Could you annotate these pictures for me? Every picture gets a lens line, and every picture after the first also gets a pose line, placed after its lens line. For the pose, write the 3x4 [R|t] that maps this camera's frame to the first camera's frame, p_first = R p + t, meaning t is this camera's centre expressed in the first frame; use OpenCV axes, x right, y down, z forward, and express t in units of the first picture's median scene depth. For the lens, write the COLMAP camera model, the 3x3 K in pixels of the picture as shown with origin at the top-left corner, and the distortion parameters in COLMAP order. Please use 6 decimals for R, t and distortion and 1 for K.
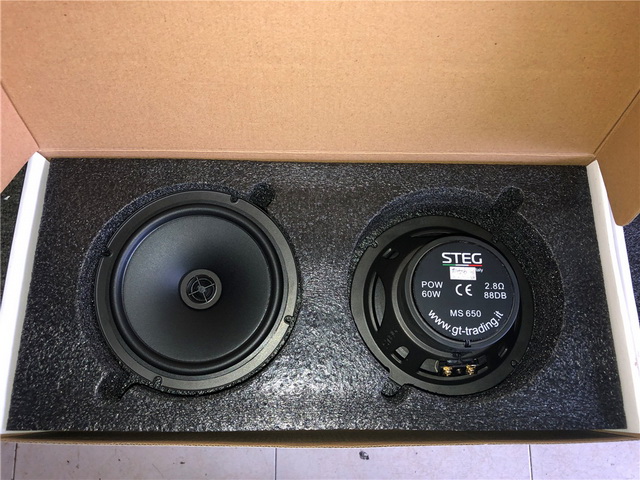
lens RADIAL K [[511.4, 0, 320.0], [0, 511.4, 240.0], [0, 0, 1]] dist [-0.001736, -0.000853]
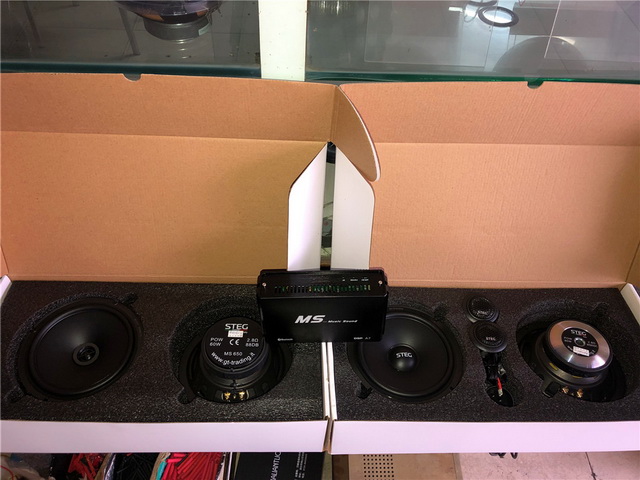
lens RADIAL K [[511.4, 0, 320.0], [0, 511.4, 240.0], [0, 0, 1]] dist [-0.001736, -0.000853]
pose [[0.999271, 0.001151, 0.038162, 0.507006], [0.016580, 0.887305, -0.460885, 0.600407], [-0.034392, 0.461182, 0.886639, -0.728477]]
